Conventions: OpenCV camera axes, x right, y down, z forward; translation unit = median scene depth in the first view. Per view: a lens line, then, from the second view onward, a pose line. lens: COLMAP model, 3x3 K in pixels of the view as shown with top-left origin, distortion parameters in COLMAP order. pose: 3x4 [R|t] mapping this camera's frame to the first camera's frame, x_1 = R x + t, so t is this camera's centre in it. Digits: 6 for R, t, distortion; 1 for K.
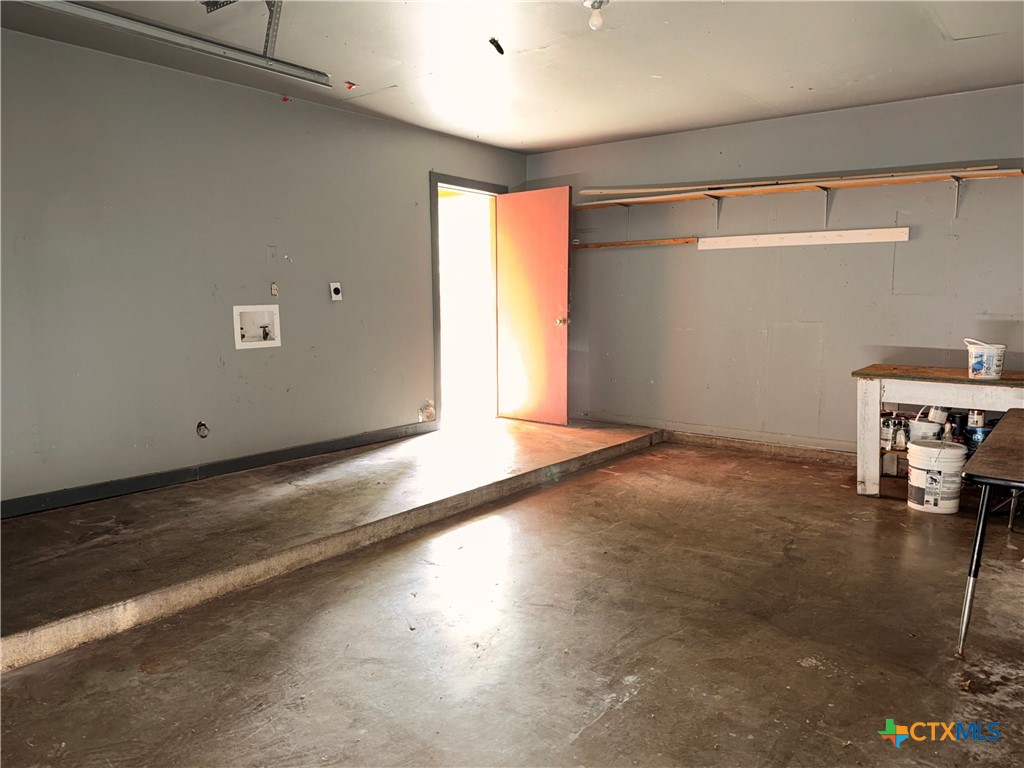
lens RADIAL K [[737.4, 0, 512.0], [0, 737.4, 384.0], [0, 0, 1]] dist [0.164646, -0.235015]
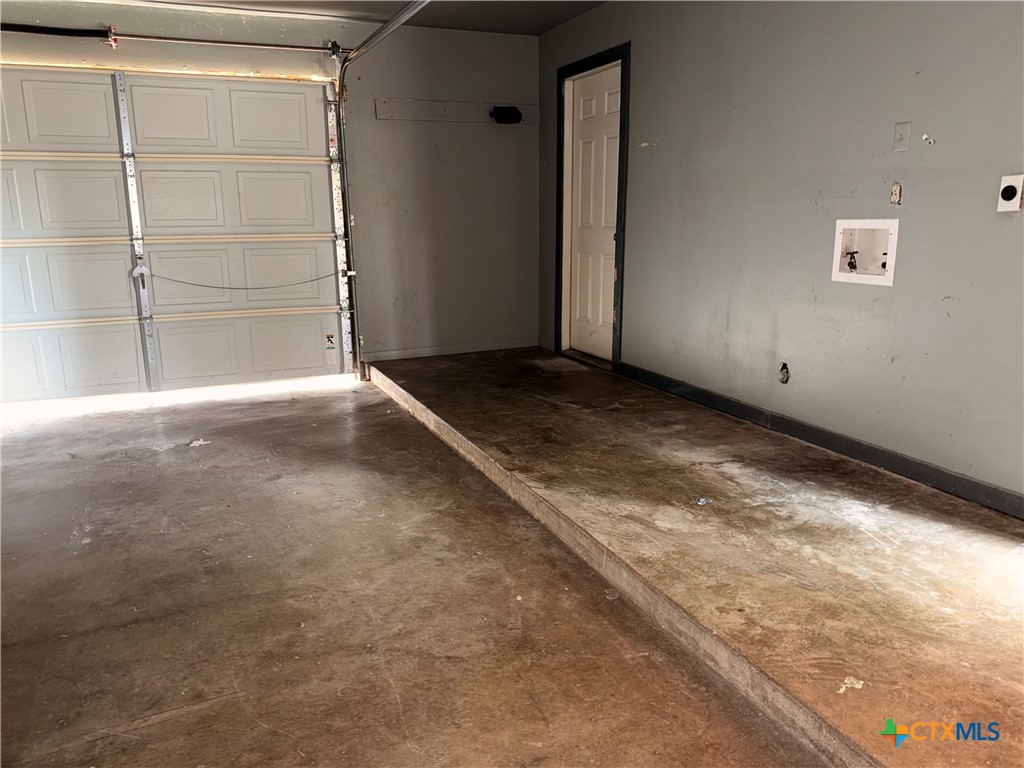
lens RADIAL K [[737.4, 0, 512.0], [0, 737.4, 384.0], [0, 0, 1]] dist [0.164646, -0.235015]
pose [[-0.478382, 0.207373, -0.853315, 0.442625], [-0.087707, 0.955576, 0.281394, -0.136104], [0.873761, 0.209455, -0.438942, 1.128901]]
